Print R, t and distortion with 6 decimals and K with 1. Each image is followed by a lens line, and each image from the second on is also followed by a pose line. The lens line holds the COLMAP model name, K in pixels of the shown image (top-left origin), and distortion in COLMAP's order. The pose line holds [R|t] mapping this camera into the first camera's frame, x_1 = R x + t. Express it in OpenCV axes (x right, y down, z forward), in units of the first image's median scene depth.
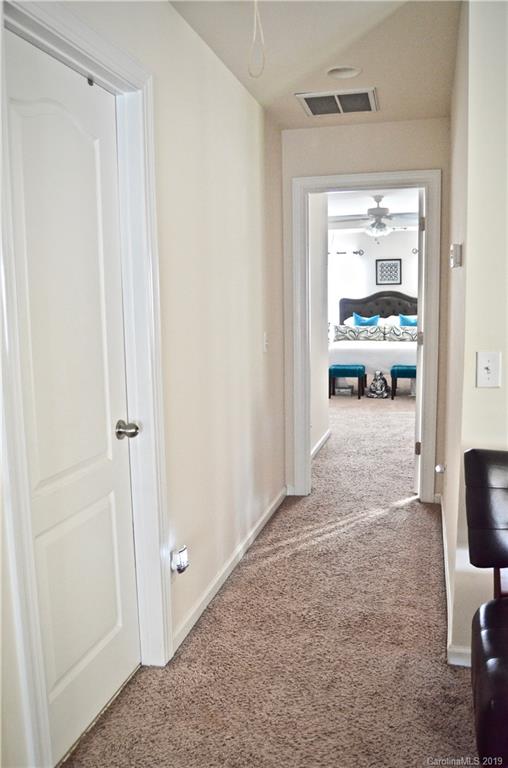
lens RADIAL K [[628.7, 0, 254.0], [0, 628.7, 384.0], [0, 0, 1]] dist [-0.057268, -0.000610]
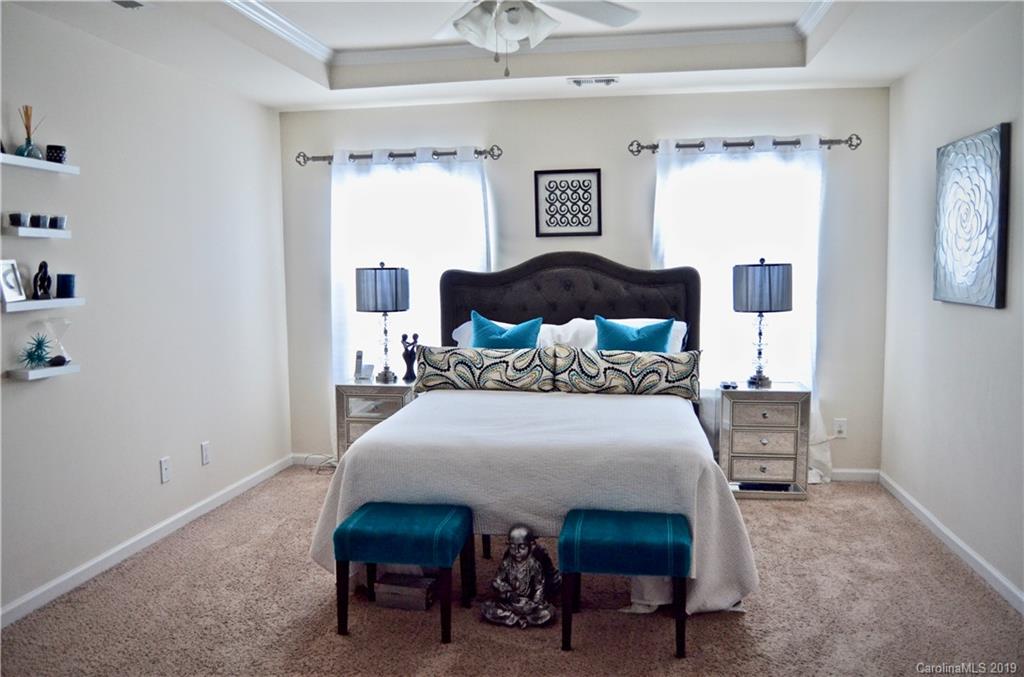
lens RADIAL K [[807.7, 0, 512.0], [0, 807.7, 338.5], [0, 0, 1]] dist [-0.112245, 0.048346]
pose [[0.994247, -0.007570, 0.106843, 0.134175], [0.012371, 0.998940, -0.044348, -0.078047], [-0.106394, 0.045414, 0.993286, 0.543029]]
